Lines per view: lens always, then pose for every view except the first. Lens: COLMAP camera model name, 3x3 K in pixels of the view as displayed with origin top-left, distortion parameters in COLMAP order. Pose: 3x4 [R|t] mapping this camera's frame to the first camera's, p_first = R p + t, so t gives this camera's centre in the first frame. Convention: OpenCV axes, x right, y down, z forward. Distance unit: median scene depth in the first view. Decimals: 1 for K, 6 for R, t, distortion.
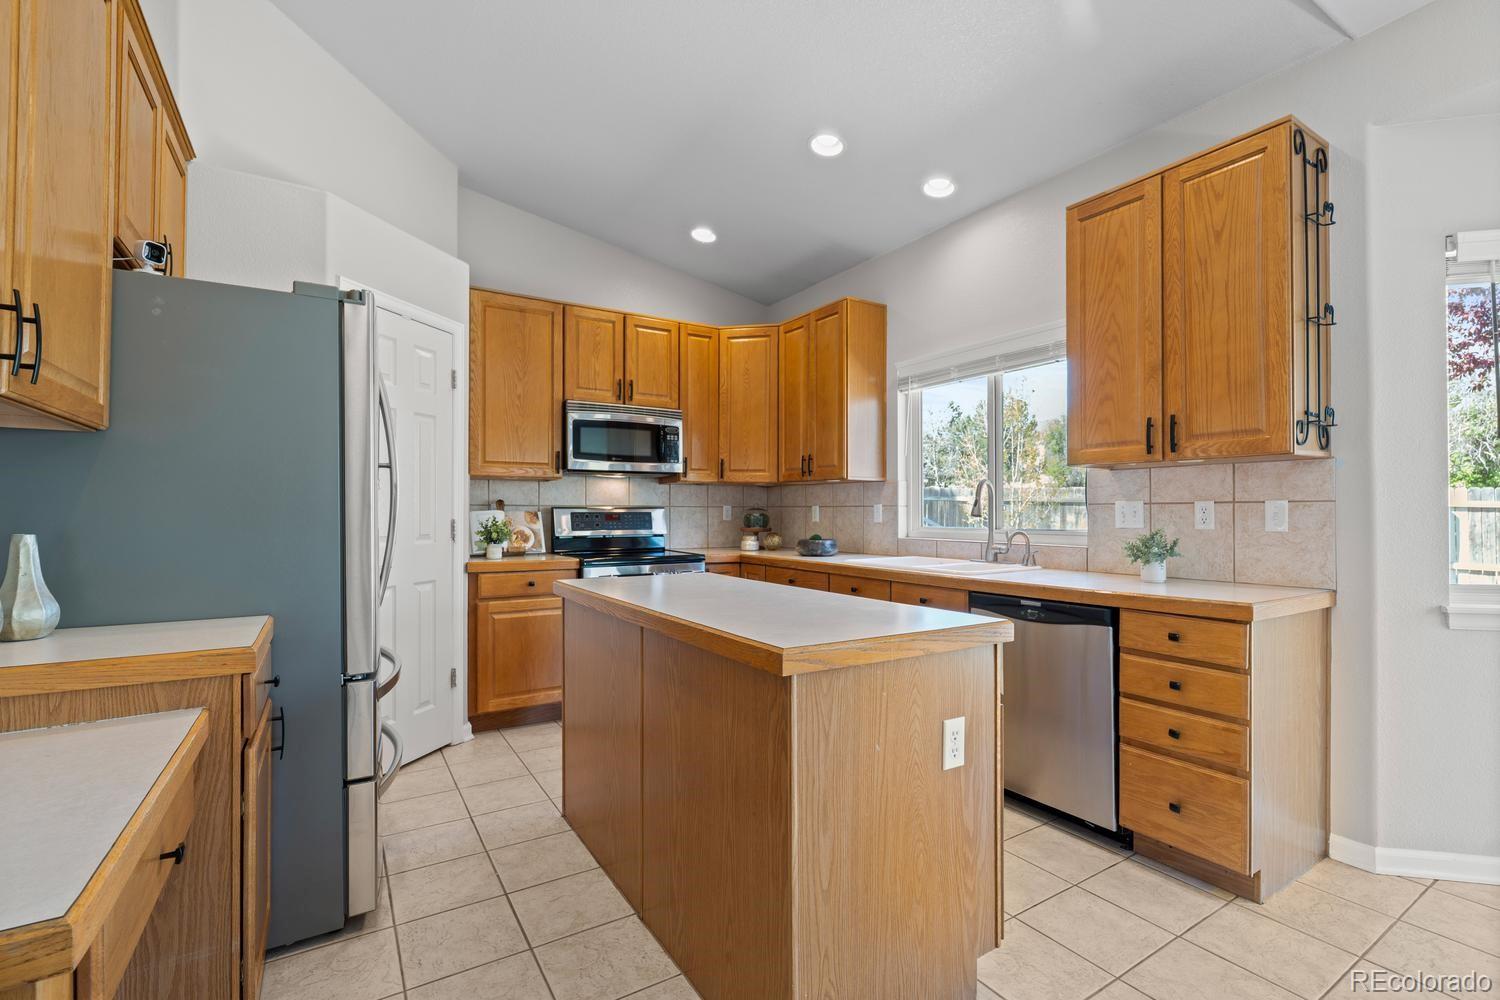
lens RADIAL K [[671.5, 0, 754.3], [0, 671.5, 509.5], [0, 0, 1]] dist [-0.003480, 0.000046]
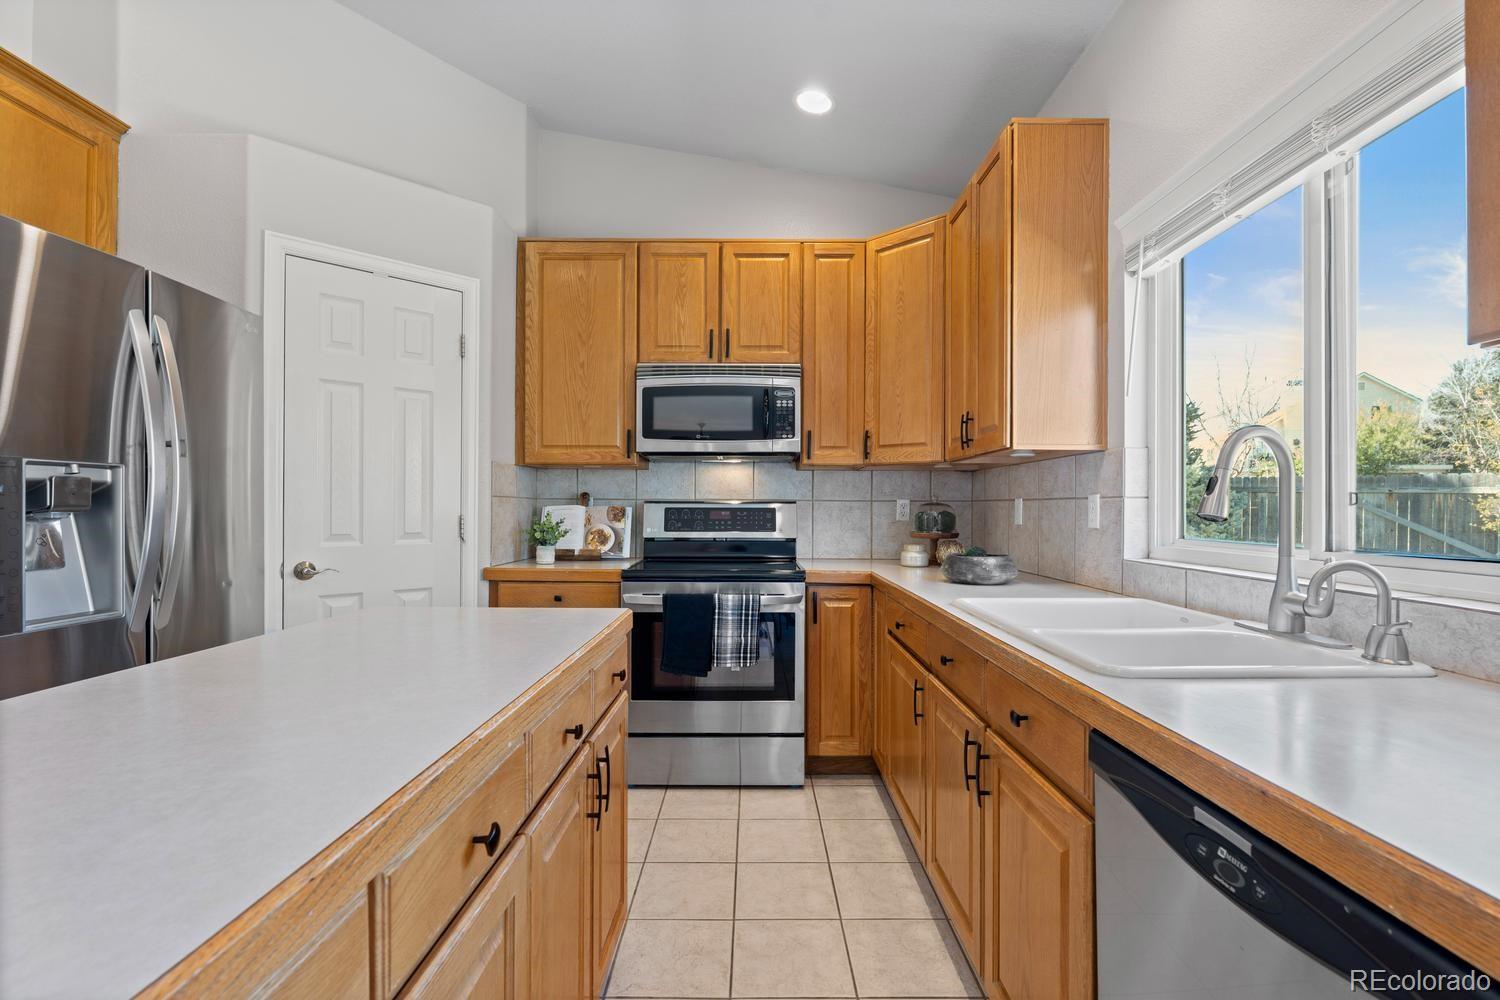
lens RADIAL K [[670.3, 0, 753.4], [0, 670.3, 506.1], [0, 0, 1]] dist [-0.006709, 0.000027]
pose [[0.843949, 0.001960, -0.536420, 0.237754], [-0.002622, 0.999996, -0.000471, 0.002452], [0.536417, 0.001804, 0.843951, 0.394152]]
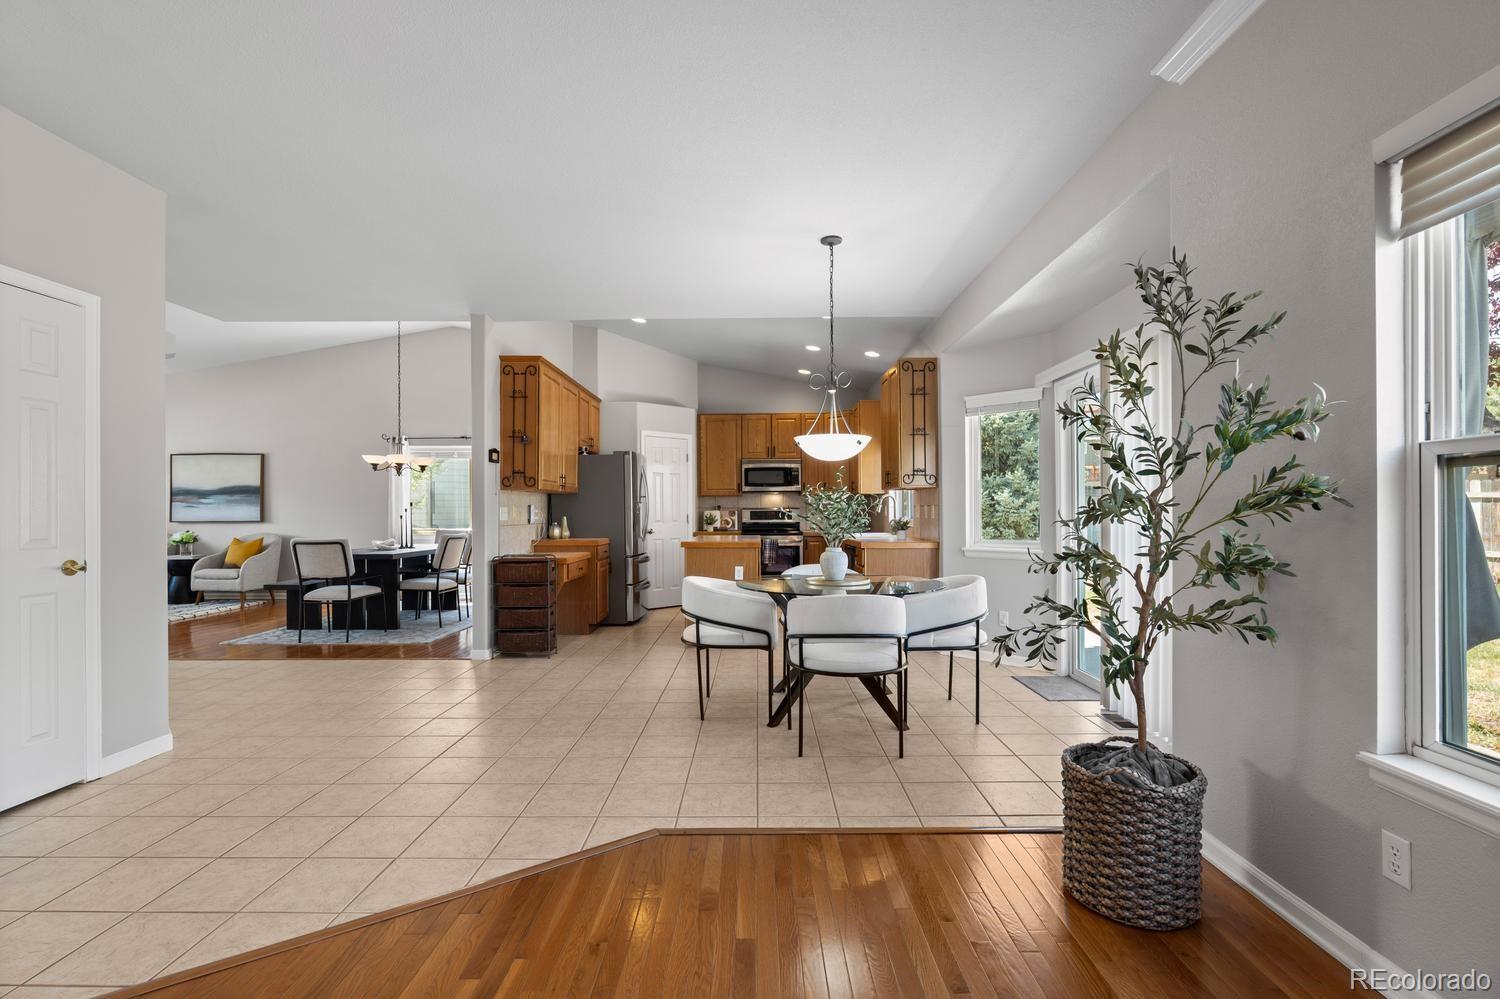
lens RADIAL K [[671.5, 0, 754.3], [0, 671.5, 509.0], [0, 0, 1]] dist [-0.003480, 0.000046]
pose [[0.842762, -0.005986, -0.538253, 0.869395], [0.006741, 0.999977, -0.000566, -0.000793], [0.538244, -0.003152, 0.842783, -0.761877]]
